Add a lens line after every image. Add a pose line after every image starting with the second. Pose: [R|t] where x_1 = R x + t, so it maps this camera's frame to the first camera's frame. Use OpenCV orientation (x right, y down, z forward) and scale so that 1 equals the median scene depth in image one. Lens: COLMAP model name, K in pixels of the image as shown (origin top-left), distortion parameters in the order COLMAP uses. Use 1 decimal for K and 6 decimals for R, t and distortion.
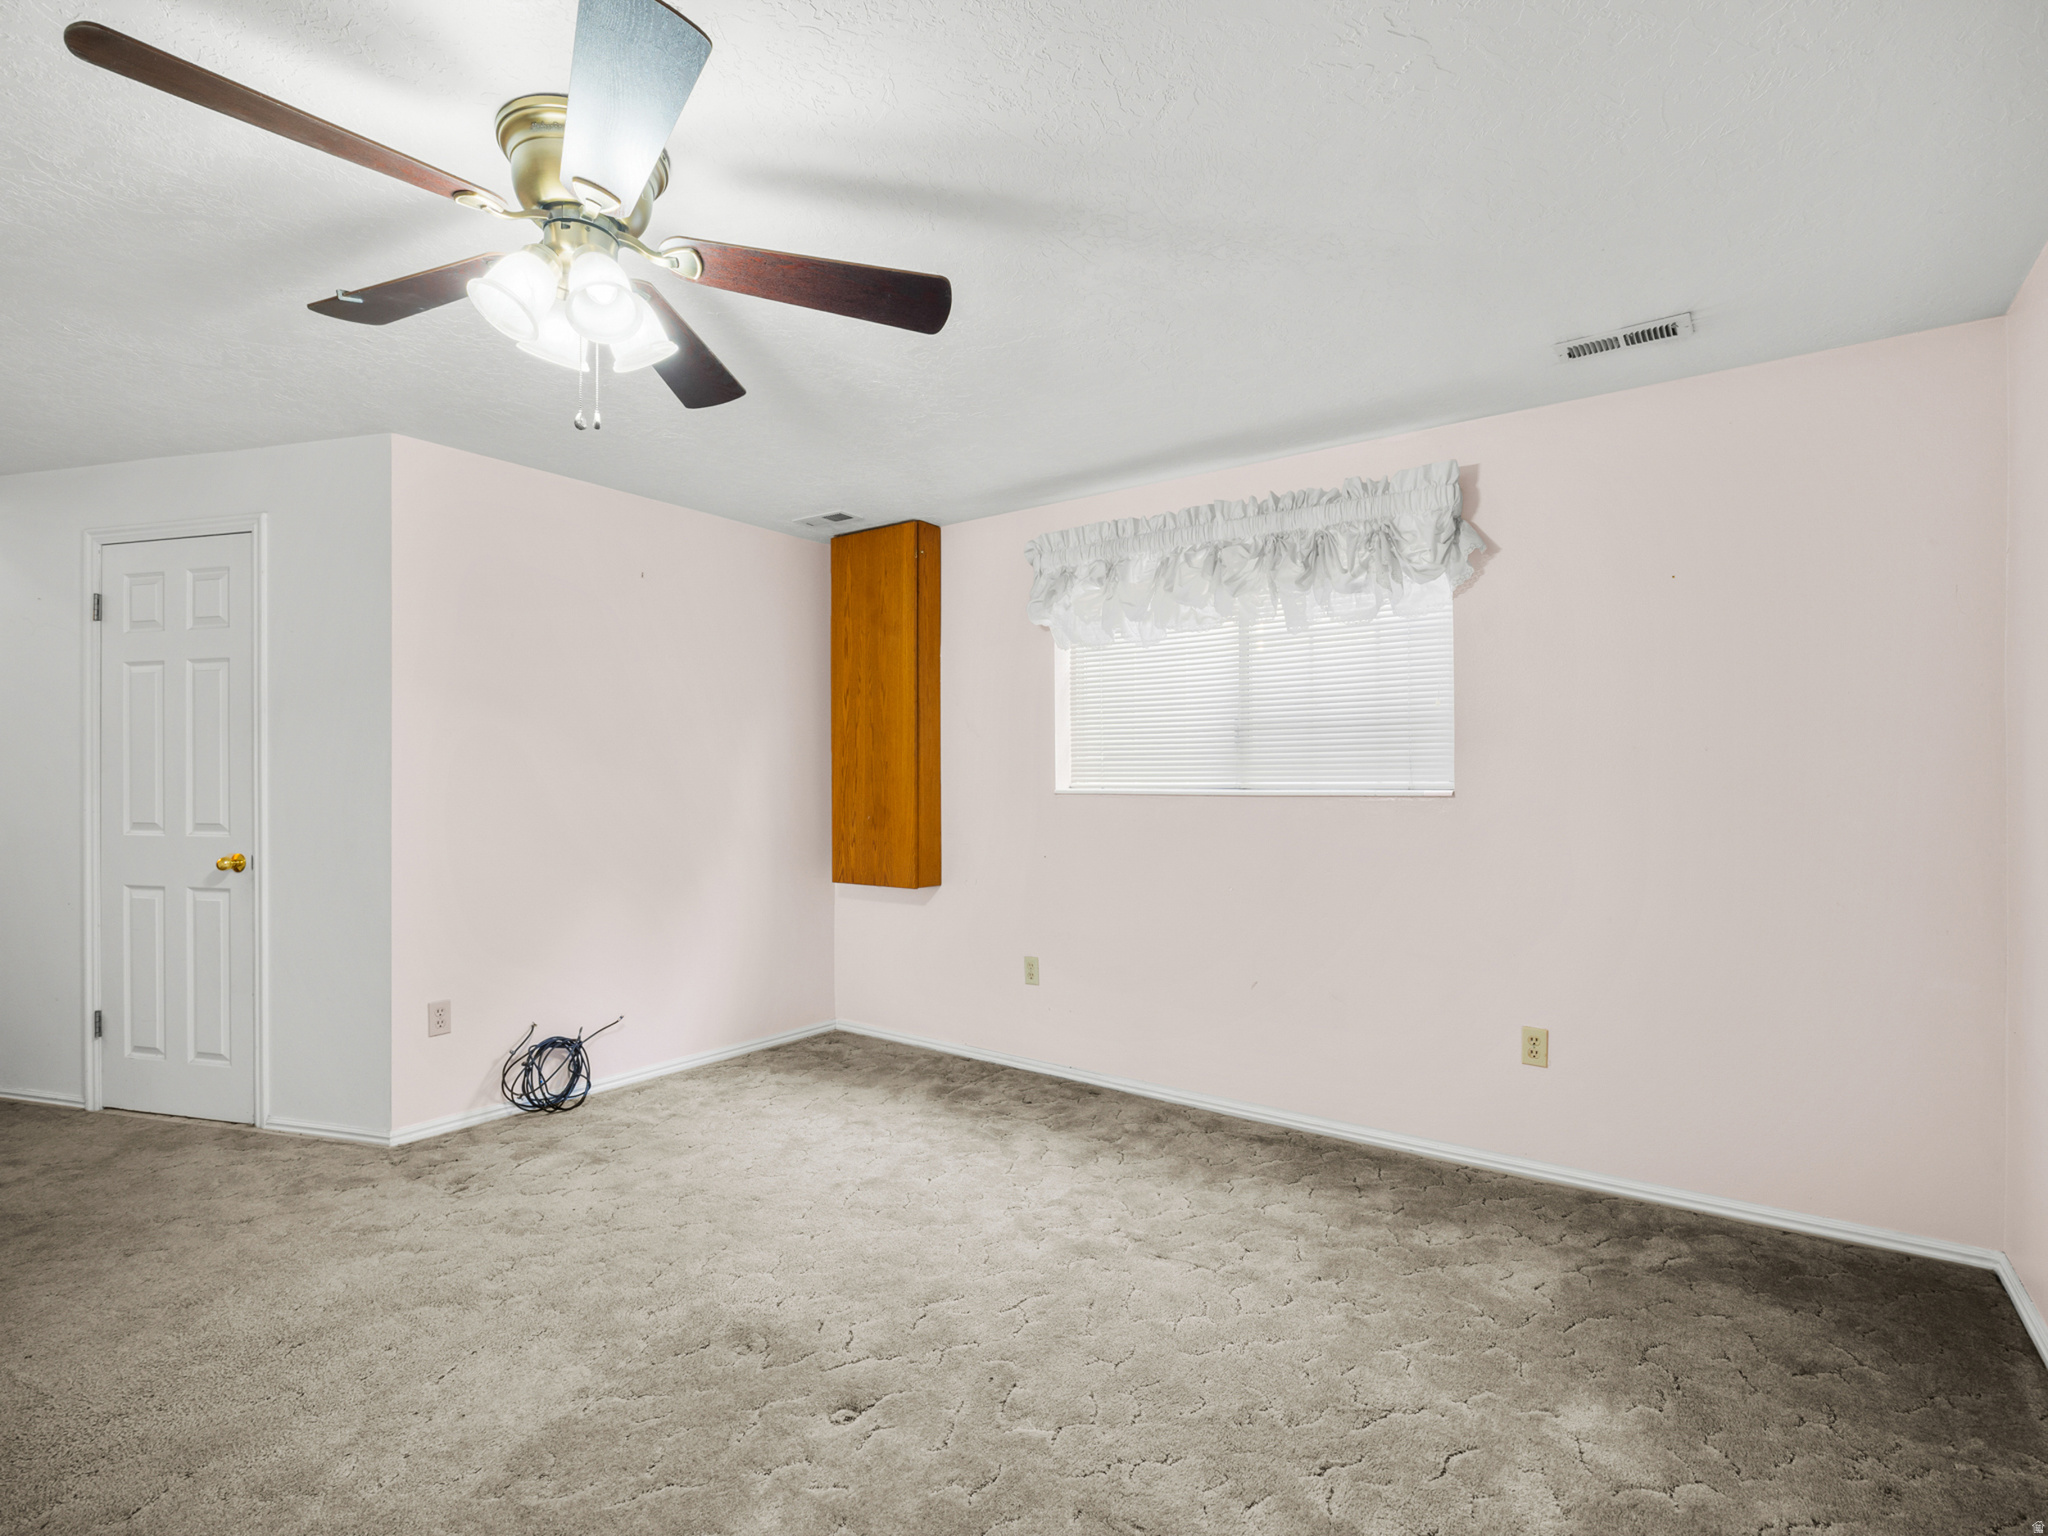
lens RADIAL K [[989.3, 0, 1016.1], [0, 989.3, 777.0], [0, 0, 1]] dist [0.001888, 0.000252]
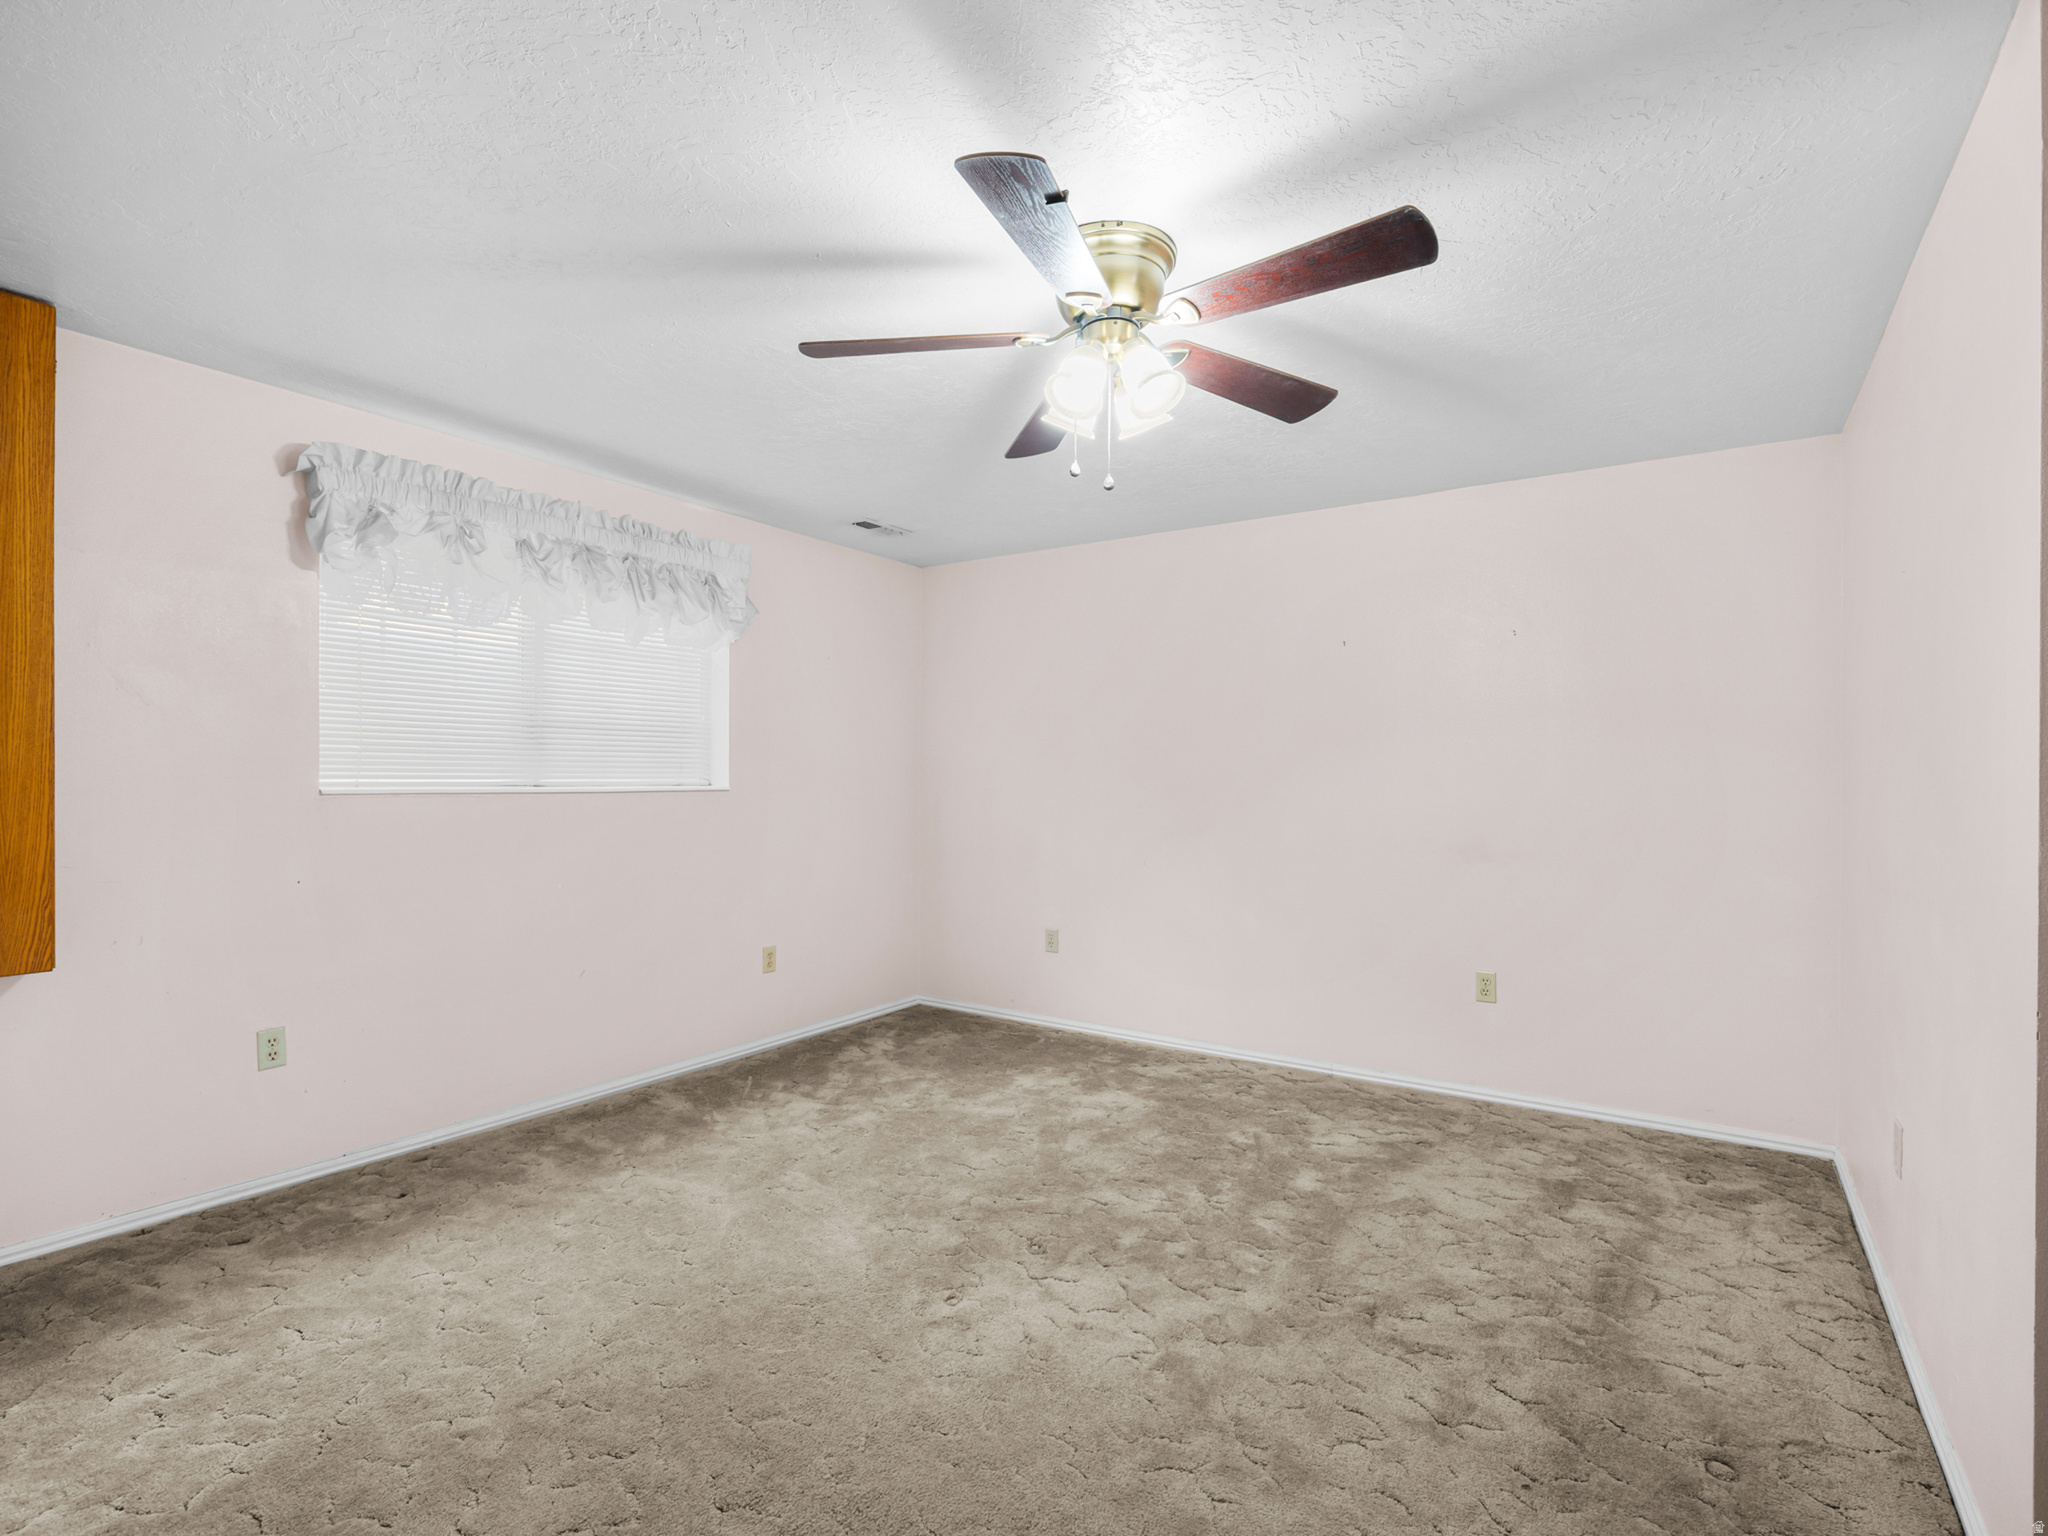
lens RADIAL K [[989.3, 0, 1016.1], [0, 989.3, 777.0], [0, 0, 1]] dist [0.001888, 0.000252]
pose [[-0.050260, -0.003416, 0.998730, -0.746533], [-0.008093, 0.999963, 0.003013, -0.003801], [-0.998703, -0.007931, -0.050286, 0.542983]]
